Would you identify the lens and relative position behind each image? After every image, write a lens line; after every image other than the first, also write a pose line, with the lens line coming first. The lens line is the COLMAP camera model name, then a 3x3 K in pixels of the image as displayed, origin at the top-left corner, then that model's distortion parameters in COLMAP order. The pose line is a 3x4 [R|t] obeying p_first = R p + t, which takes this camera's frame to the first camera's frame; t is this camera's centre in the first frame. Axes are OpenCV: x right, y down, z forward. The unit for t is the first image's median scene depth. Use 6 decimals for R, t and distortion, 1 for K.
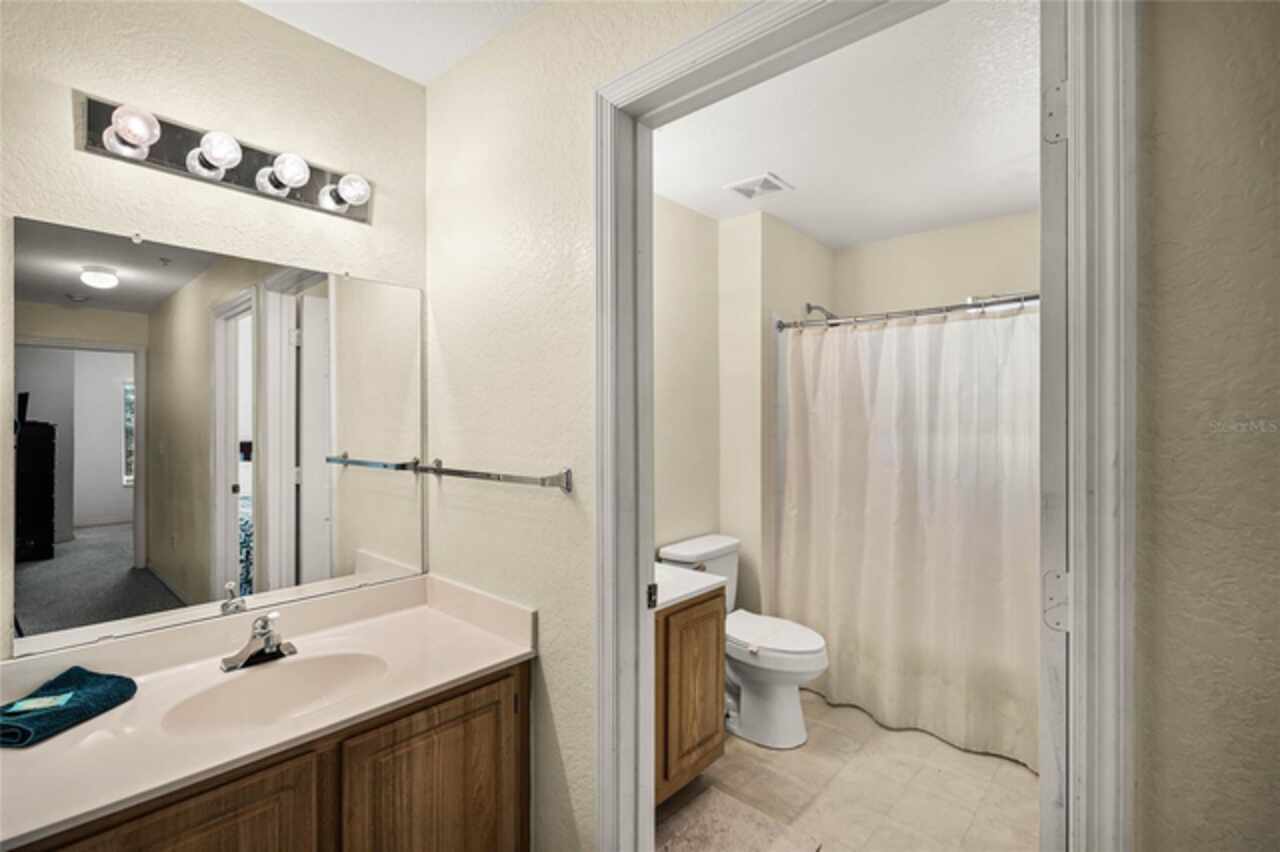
lens RADIAL K [[584.0, 0, 637.2], [0, 584.0, 422.1], [0, 0, 1]] dist [-0.004403, 0.001468]
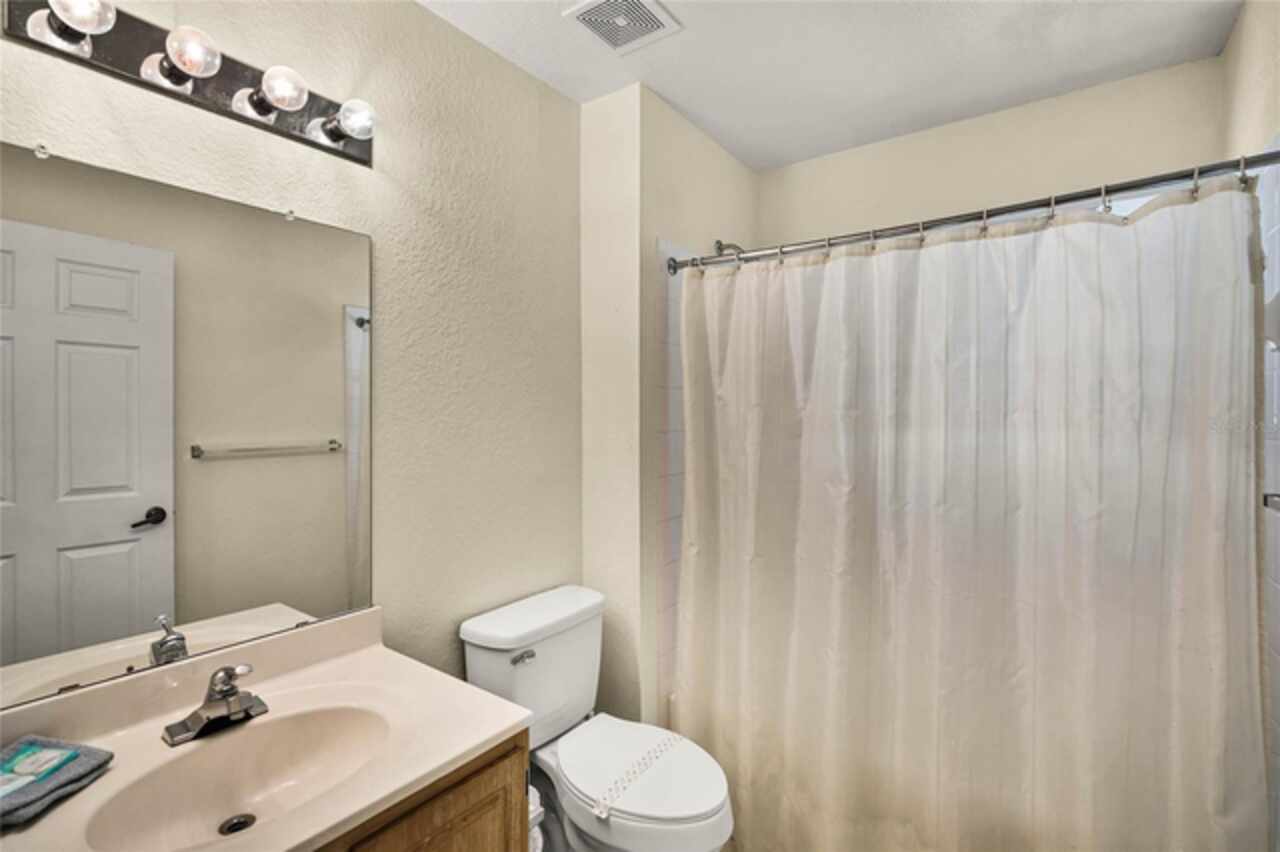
lens RADIAL K [[584.0, 0, 642.0], [0, 584.0, 425.2], [0, 0, 1]] dist [-0.004403, 0.001468]
pose [[0.994046, -0.002960, 0.108924, 0.156575], [0.001241, 0.999874, 0.015846, 0.005636], [-0.108957, -0.015617, 0.993924, 0.391095]]
